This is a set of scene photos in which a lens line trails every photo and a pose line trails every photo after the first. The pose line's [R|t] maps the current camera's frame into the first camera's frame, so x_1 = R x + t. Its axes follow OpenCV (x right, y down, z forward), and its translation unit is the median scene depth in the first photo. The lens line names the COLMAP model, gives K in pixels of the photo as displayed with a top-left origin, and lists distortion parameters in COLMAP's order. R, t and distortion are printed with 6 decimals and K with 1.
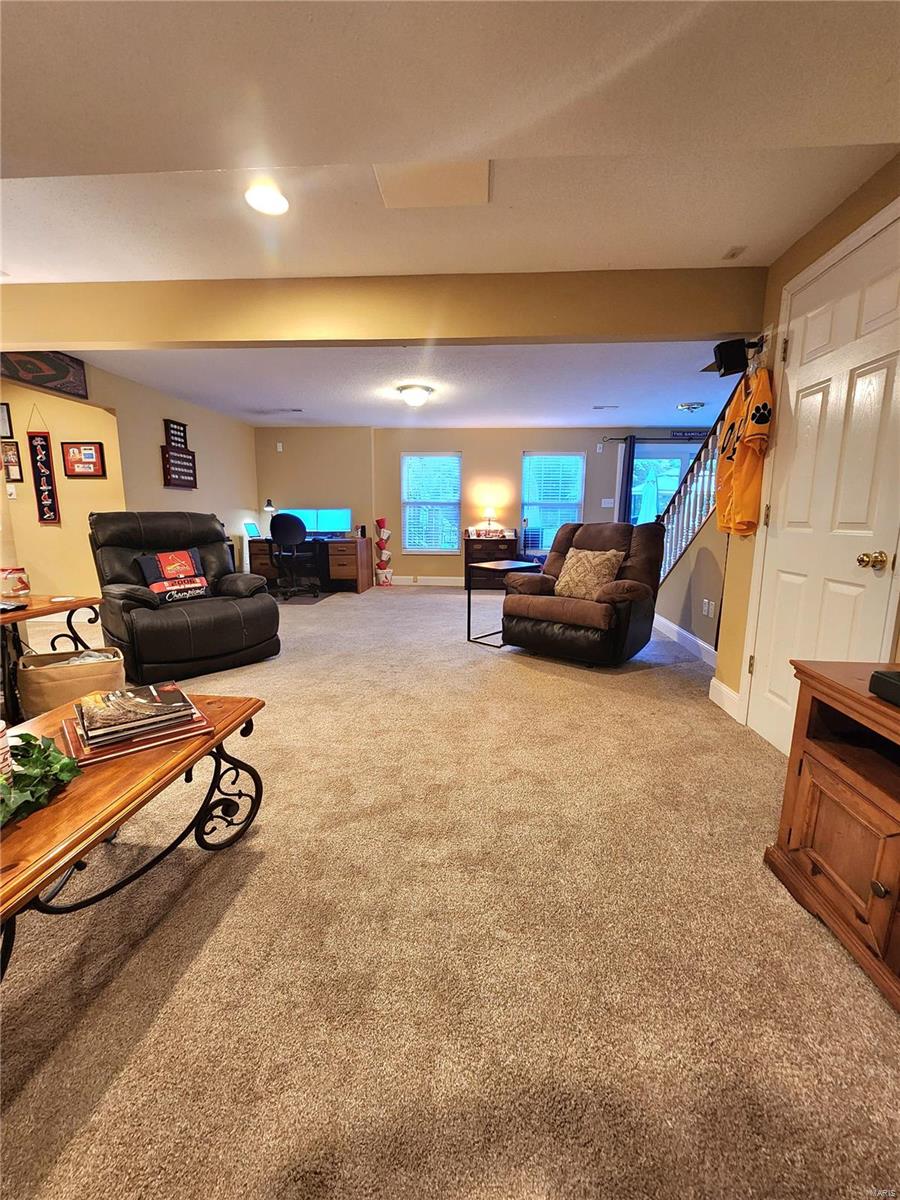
lens RADIAL K [[489.1, 0, 449.2], [0, 489.1, 604.3], [0, 0, 1]] dist [0.000671, -0.001832]
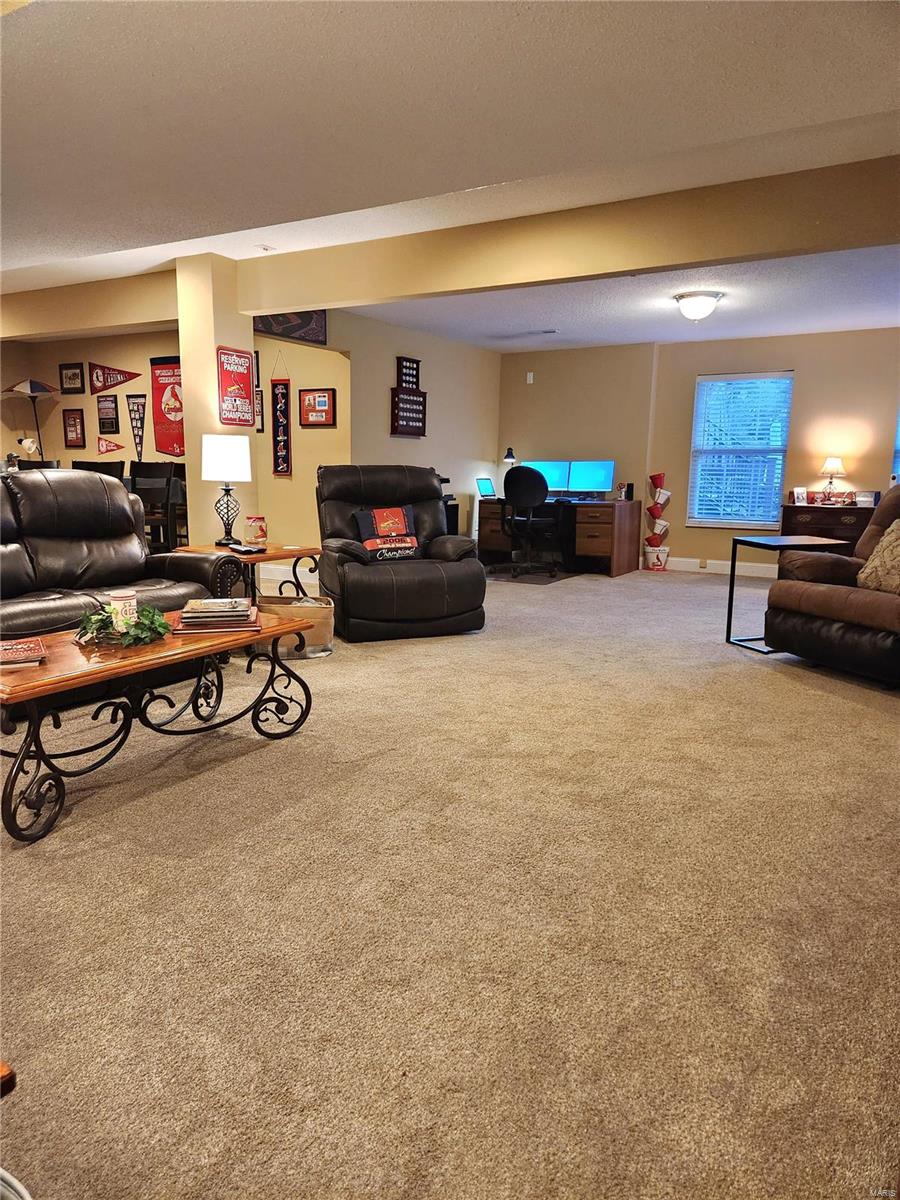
lens RADIAL K [[802.5, 0, 438.3], [0, 802.5, 613.0], [0, 0, 1]] dist [0.069028, -0.051385]
pose [[0.888257, 0.088805, -0.450680, 0.218063], [-0.088830, 0.995822, 0.021147, 0.048563], [0.450676, 0.021250, 0.892435, -0.306569]]
